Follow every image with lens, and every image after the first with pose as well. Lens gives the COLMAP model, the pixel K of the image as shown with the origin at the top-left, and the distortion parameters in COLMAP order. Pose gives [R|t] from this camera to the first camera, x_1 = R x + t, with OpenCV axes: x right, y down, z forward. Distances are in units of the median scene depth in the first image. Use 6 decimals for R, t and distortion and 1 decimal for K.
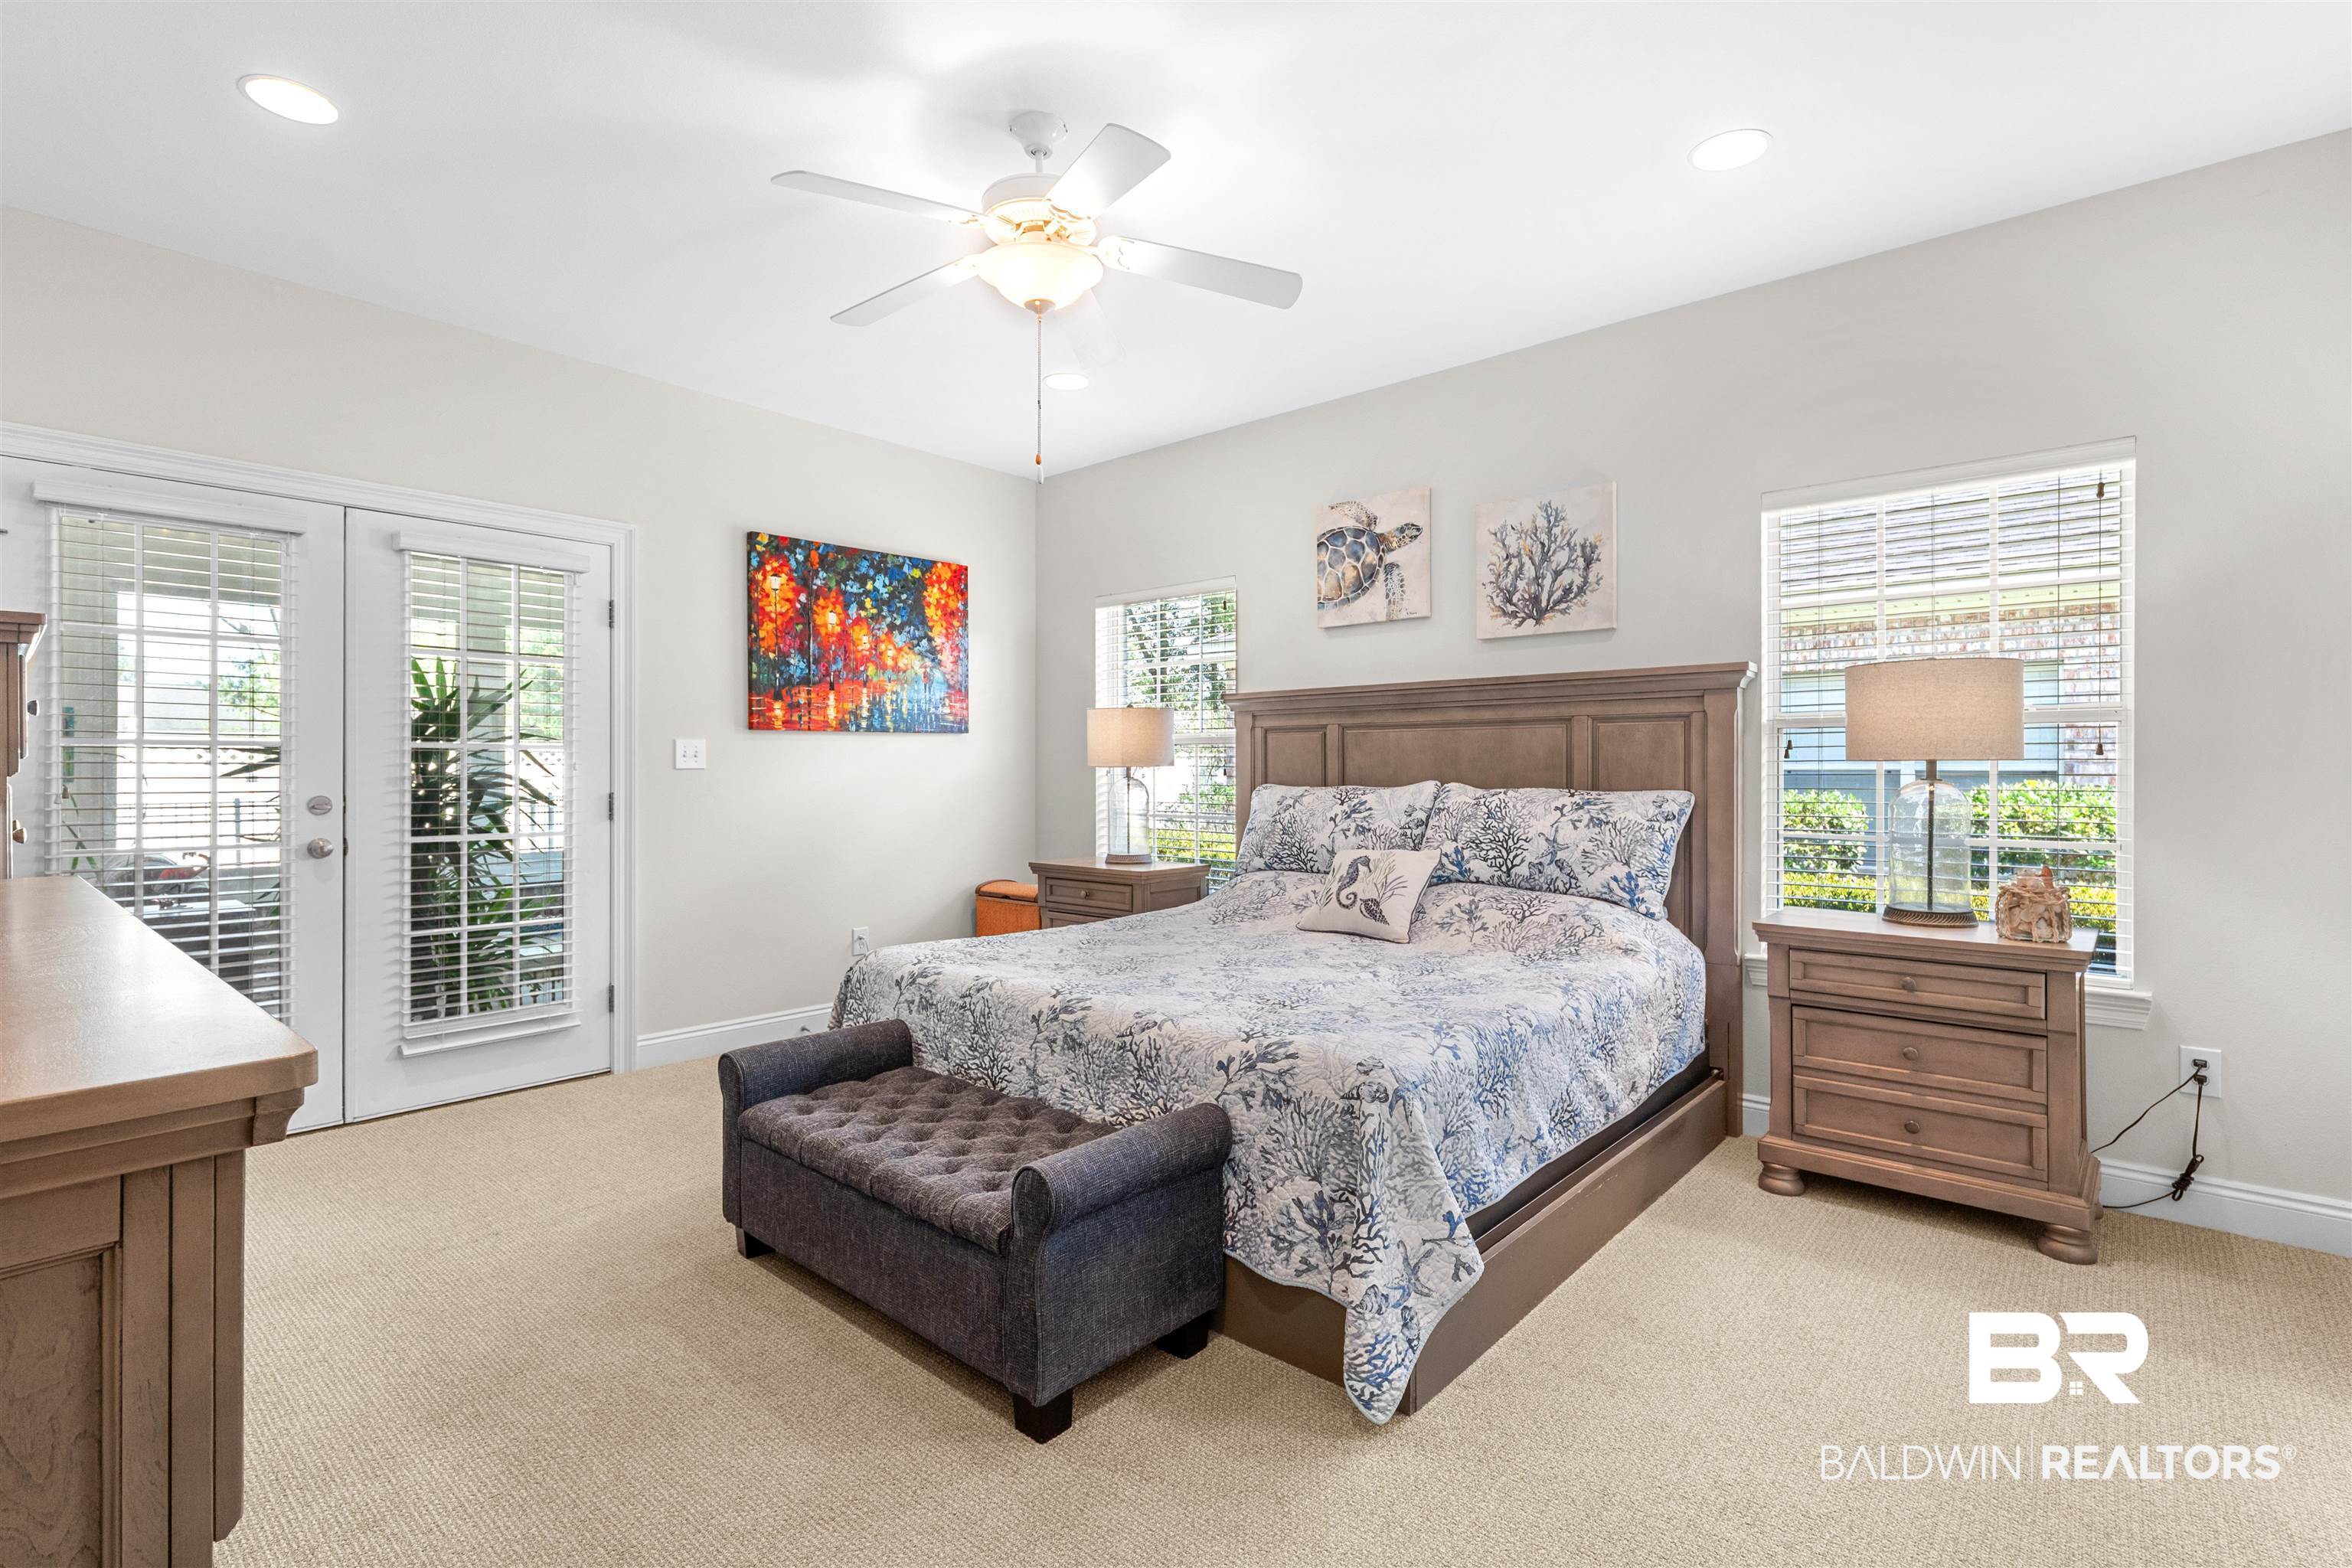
lens RADIAL K [[1070.2, 0, 1193.0], [0, 1070.2, 771.1], [0, 0, 1]] dist [0.000359, -0.001478]
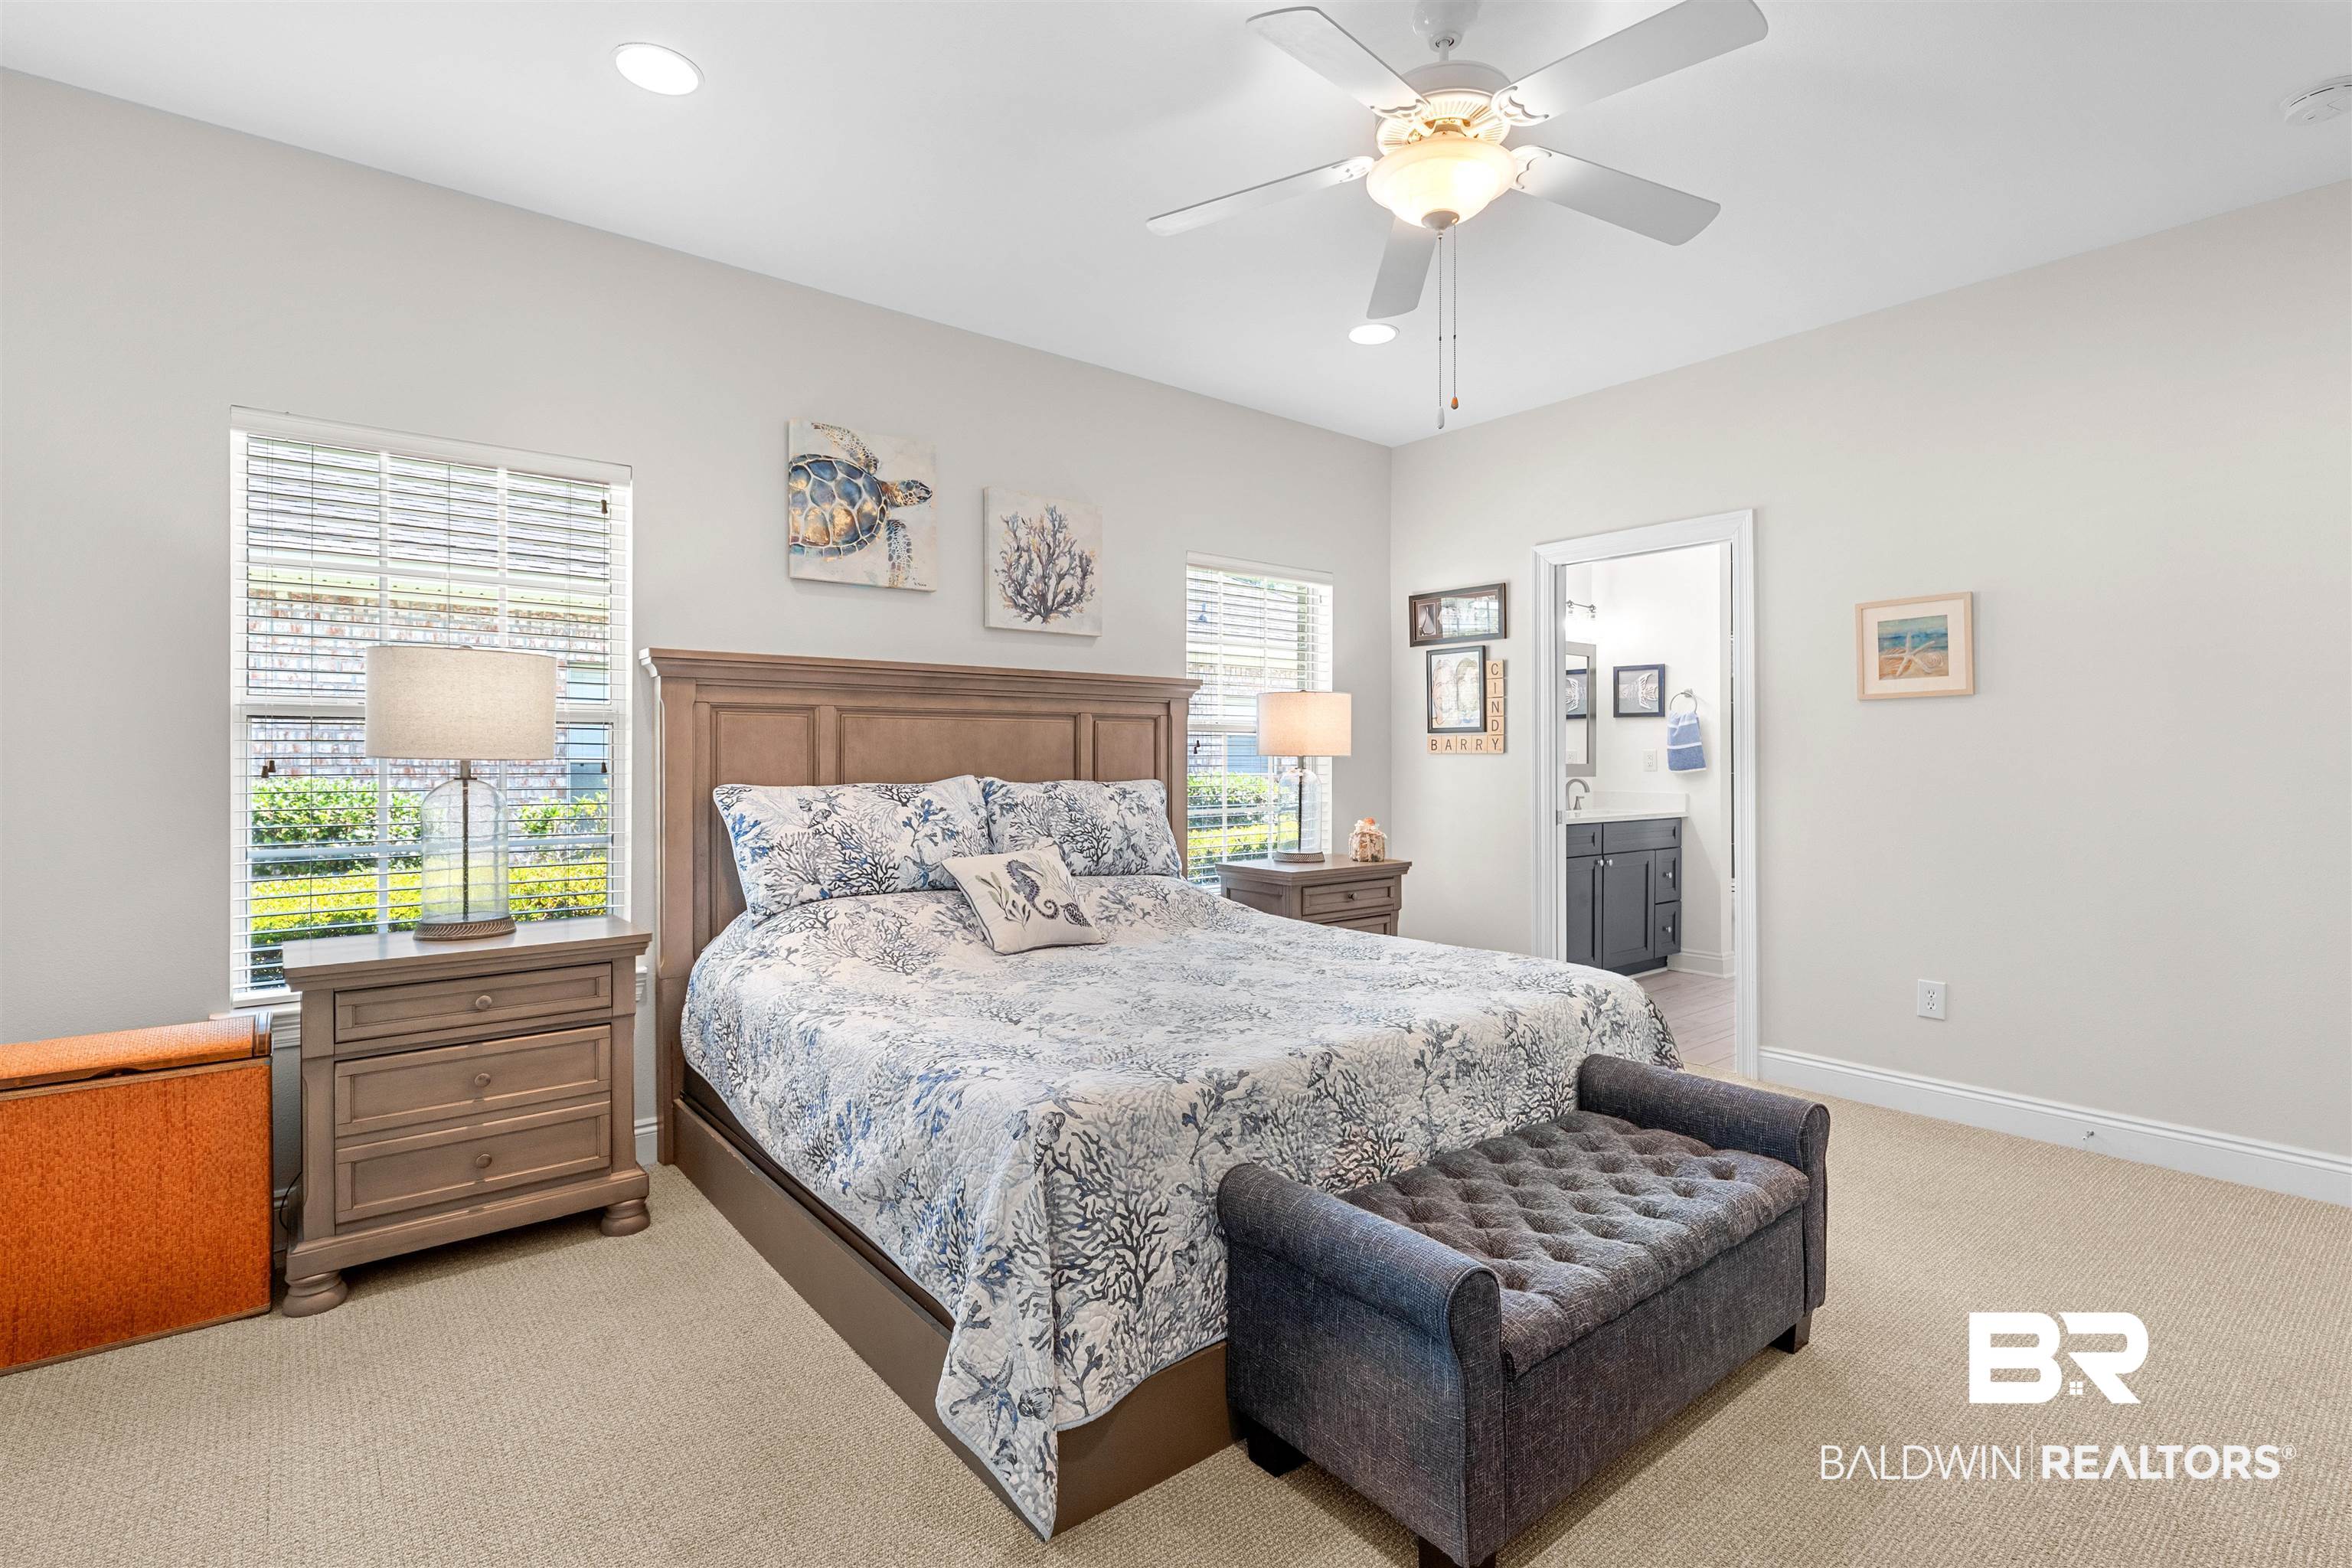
lens RADIAL K [[1070.2, 0, 1177.7], [0, 1070.2, 759.7], [0, 0, 1]] dist [0.000359, -0.001478]
pose [[0.181418, -0.002602, 0.983403, -0.656571], [0.002800, 0.999994, 0.002129, -0.006032], [-0.983402, 0.002368, 0.181424, 0.673086]]
